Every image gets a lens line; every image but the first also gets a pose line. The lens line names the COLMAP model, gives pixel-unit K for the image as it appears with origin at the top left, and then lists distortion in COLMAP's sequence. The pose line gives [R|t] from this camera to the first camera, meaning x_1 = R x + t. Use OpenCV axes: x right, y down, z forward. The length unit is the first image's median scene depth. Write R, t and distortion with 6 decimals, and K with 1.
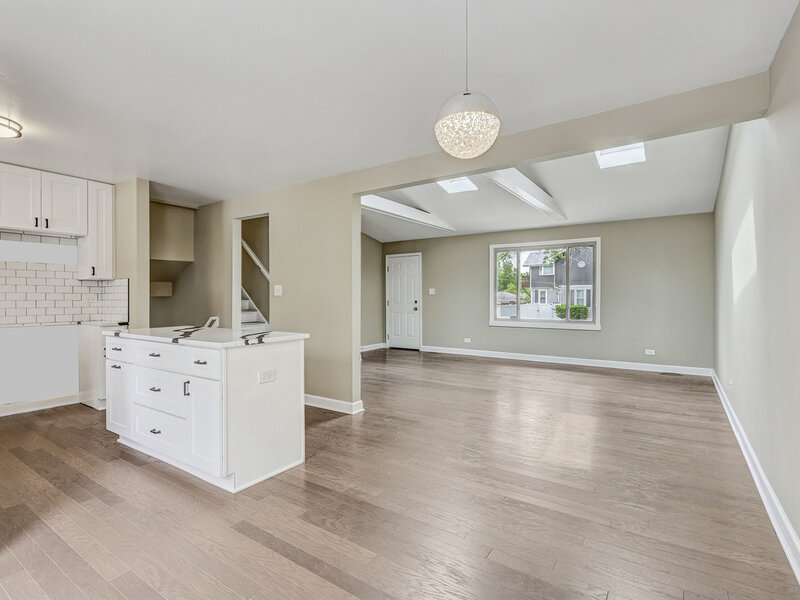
lens RADIAL K [[406.5, 0, 397.3], [0, 406.5, 297.4], [0, 0, 1]] dist [0.001914, -0.000029]
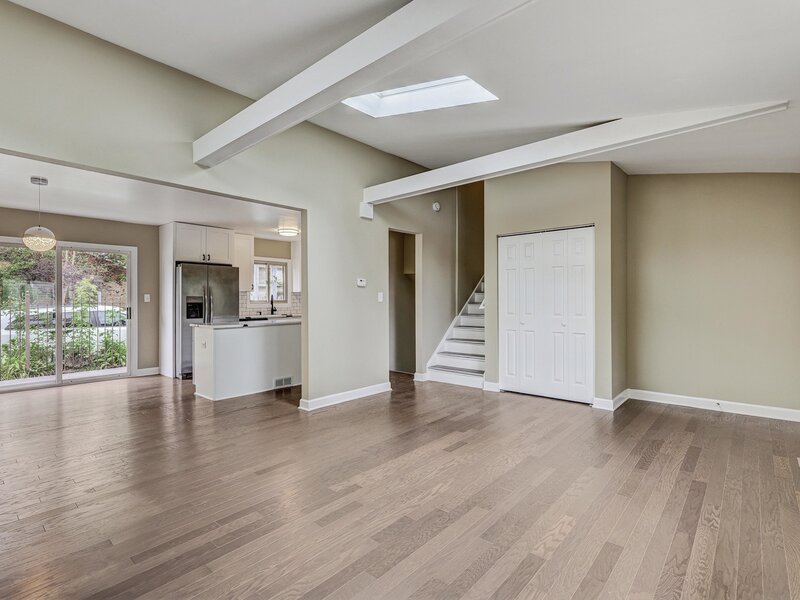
lens RADIAL K [[406.5, 0, 397.3], [0, 406.5, 297.4], [0, 0, 1]] dist [0.001914, -0.000029]
pose [[-0.125389, 0.000862, -0.992107, 0.462837], [0.005749, 0.999983, 0.000142, -0.008489], [0.992091, -0.005686, -0.125392, 0.674166]]
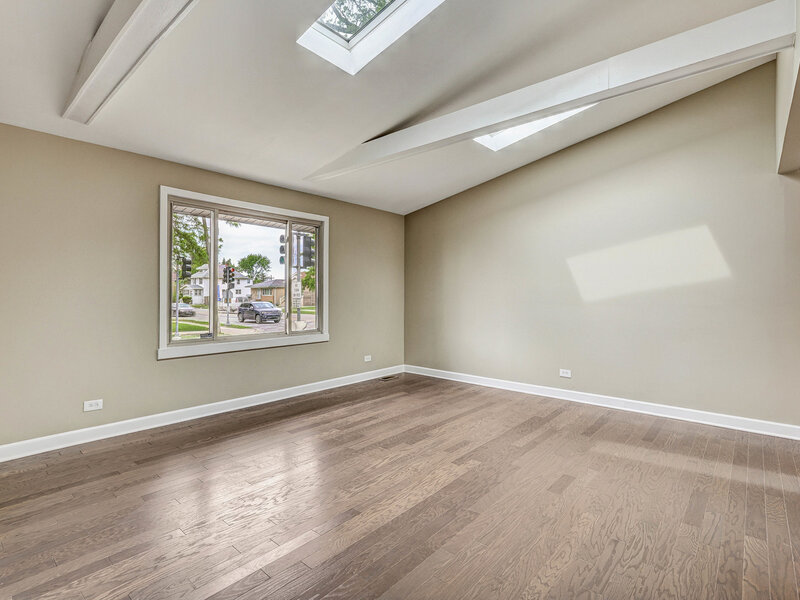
lens RADIAL K [[406.5, 0, 397.3], [0, 406.5, 297.4], [0, 0, 1]] dist [0.001914, -0.000029]
pose [[0.116560, -0.006941, 0.993159, -0.186200], [-0.003319, 0.999967, 0.007379, -0.004225], [-0.993178, -0.004156, 0.116533, 0.613356]]
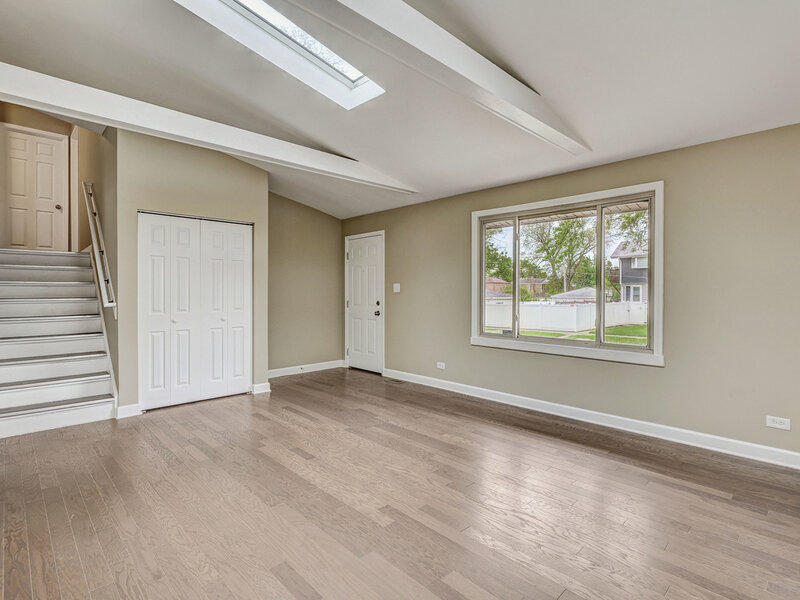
lens RADIAL K [[406.5, 0, 397.3], [0, 406.5, 297.4], [0, 0, 1]] dist [0.001914, -0.000029]
pose [[0.979040, 0.006370, -0.203569, 0.218460], [-0.004165, 0.999928, 0.011257, -0.006677], [0.203626, -0.010173, 0.978996, 0.341215]]
